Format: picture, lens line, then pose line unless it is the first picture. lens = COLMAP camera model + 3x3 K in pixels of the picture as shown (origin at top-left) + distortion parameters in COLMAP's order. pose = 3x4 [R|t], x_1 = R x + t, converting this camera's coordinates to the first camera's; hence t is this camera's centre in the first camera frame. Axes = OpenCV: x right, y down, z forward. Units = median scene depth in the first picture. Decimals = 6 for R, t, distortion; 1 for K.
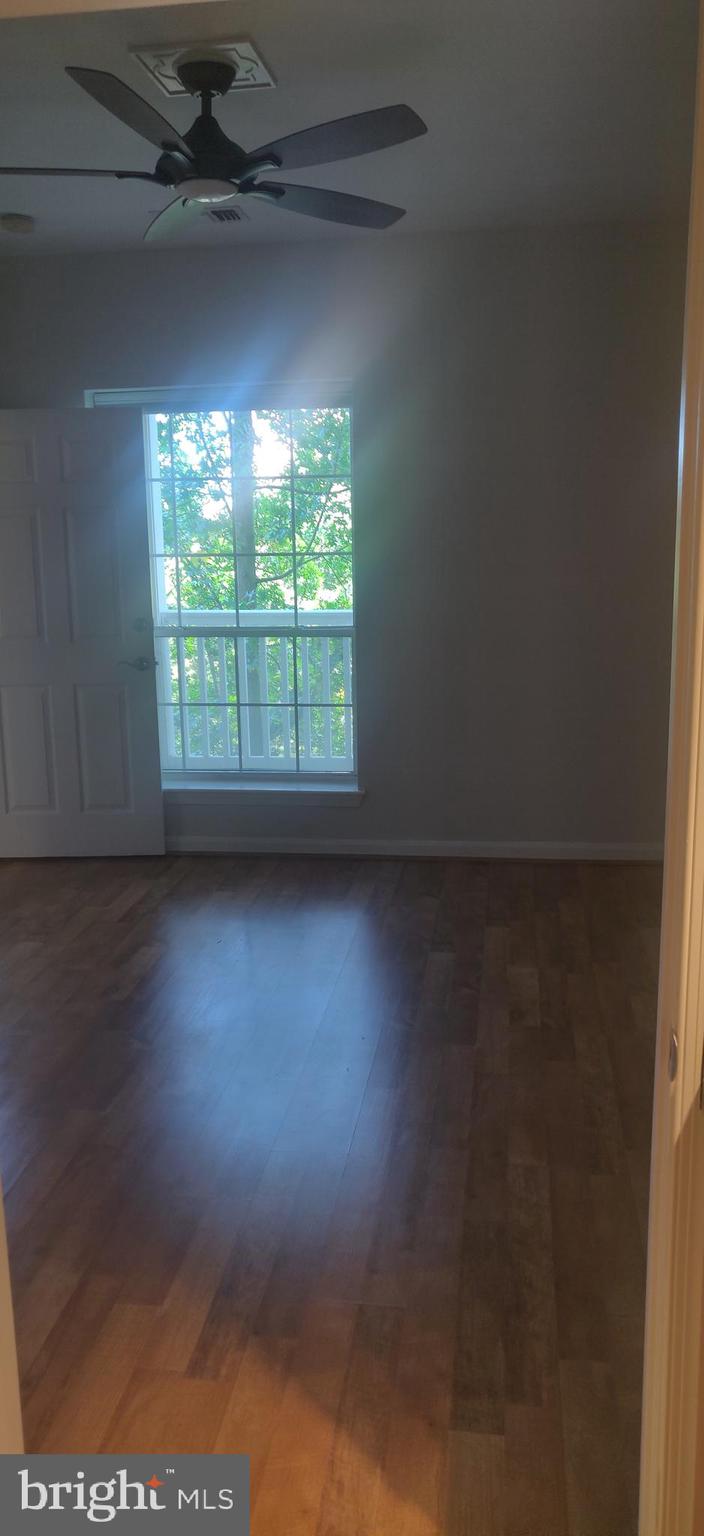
lens RADIAL K [[1160.0, 0, 352.0], [0, 1160.0, 768.0], [0, 0, 1]] dist [0.007445, 0.009760]
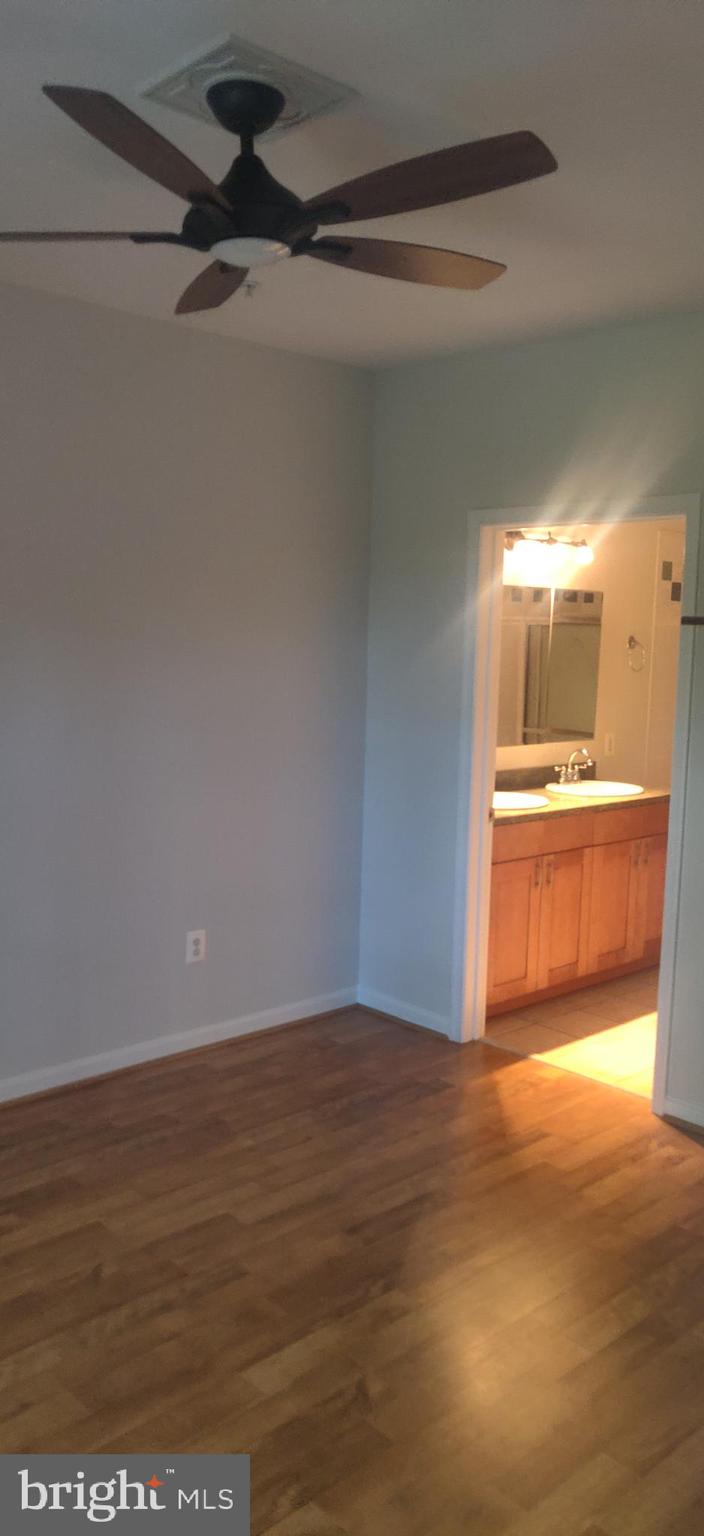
lens RADIAL K [[1160.0, 0, 352.0], [0, 1160.0, 768.0], [0, 0, 1]] dist [0.007445, 0.009760]
pose [[-0.784331, -0.071320, 0.616230, -0.923083], [0.111904, 0.960806, 0.253630, -0.495303], [-0.610166, 0.267889, -0.745609, 2.265362]]
